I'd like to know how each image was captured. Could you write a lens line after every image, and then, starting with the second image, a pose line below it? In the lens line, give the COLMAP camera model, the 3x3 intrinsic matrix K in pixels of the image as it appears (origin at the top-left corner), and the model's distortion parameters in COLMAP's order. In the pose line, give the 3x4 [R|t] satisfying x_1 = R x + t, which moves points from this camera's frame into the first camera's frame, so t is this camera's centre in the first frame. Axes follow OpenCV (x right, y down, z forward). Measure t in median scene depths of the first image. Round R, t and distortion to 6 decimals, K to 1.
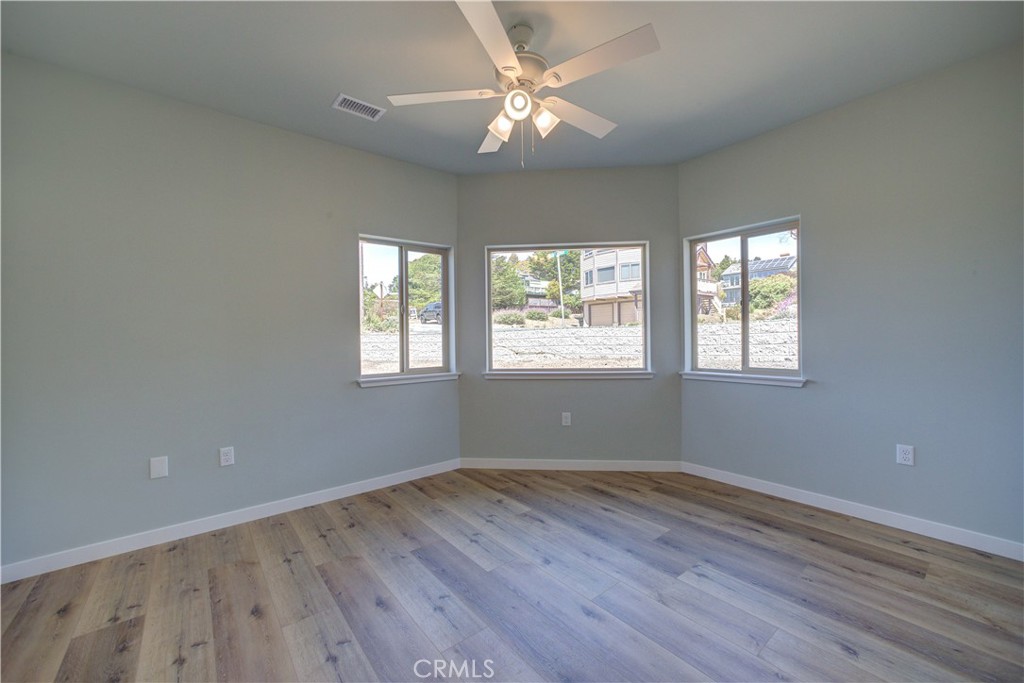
lens RADIAL K [[404.8, 0, 504.6], [0, 404.8, 338.3], [0, 0, 1]] dist [-0.003410, 0.001273]
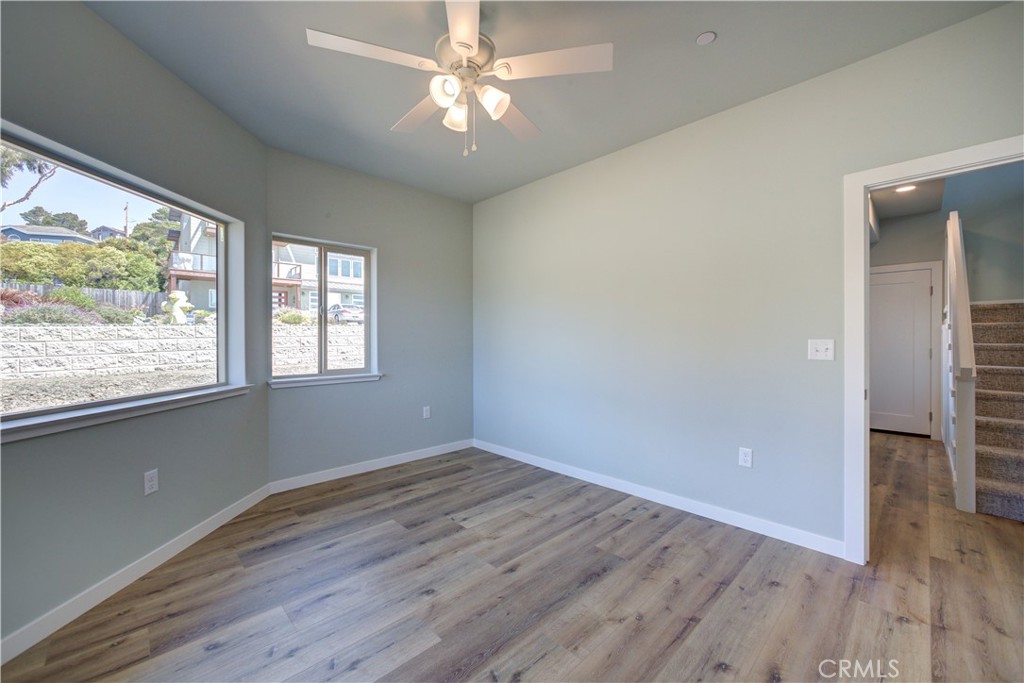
lens RADIAL K [[404.8, 0, 512.9], [0, 404.8, 346.5], [0, 0, 1]] dist [-0.003410, 0.001273]
pose [[-0.100212, -0.003151, 0.994961, -0.613853], [0.007000, 0.999968, 0.003872, 0.008840], [-0.994941, 0.007353, -0.100187, 0.696936]]
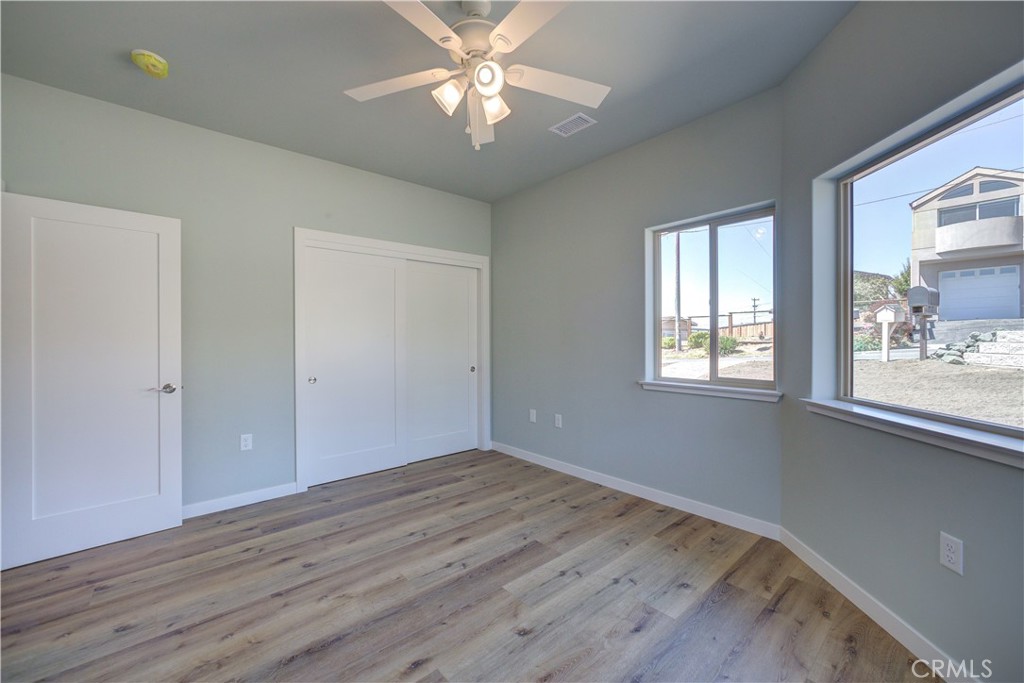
lens RADIAL K [[404.8, 0, 513.2], [0, 404.8, 334.7], [0, 0, 1]] dist [-0.003410, 0.001273]
pose [[0.049864, 0.005517, -0.998741, 0.669519], [0.001964, 0.999982, 0.005622, -0.013535], [0.998754, -0.002242, 0.049852, 0.728854]]
